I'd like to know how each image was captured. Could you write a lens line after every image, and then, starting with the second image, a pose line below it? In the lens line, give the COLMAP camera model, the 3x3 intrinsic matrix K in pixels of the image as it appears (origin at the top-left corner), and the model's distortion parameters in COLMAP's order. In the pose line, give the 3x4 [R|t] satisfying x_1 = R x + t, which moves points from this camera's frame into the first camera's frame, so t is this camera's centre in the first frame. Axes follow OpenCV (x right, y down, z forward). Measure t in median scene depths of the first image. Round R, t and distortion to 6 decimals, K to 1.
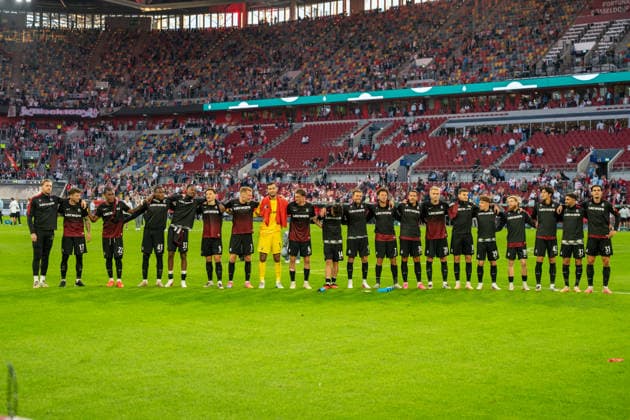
lens RADIAL K [[1184.7, 0, 315.0], [0, 1184.7, 210.0], [0, 0, 1]] dist [0.132632, -0.011387]
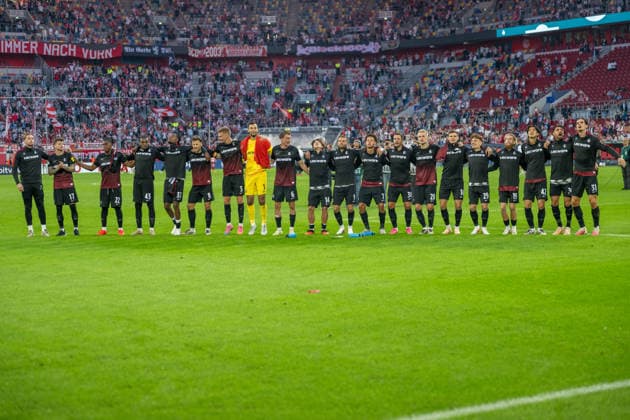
lens RADIAL K [[1444.2, 0, 315.0], [0, 1444.2, 210.0], [0, 0, 1]] dist [0.050406, -0.271843]
pose [[0.949669, -0.018769, -0.312693, 0.109873], [0.030597, 0.998988, 0.032962, 0.002049], [0.311758, -0.040871, 0.949282, -0.034276]]
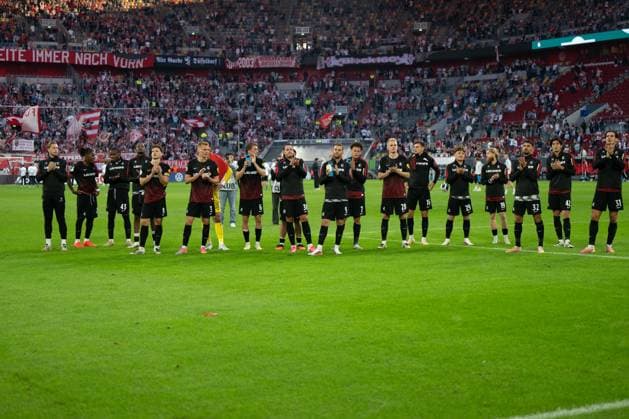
lens RADIAL K [[1441.9, 0, 314.5], [0, 1441.9, 209.5], [0, 0, 1]] dist [0.050406, -0.271843]
pose [[0.935731, -0.011864, -0.352516, 0.126409], [0.021413, 0.999501, 0.023201, 0.002378], [0.352065, -0.029258, 0.935518, -0.012550]]
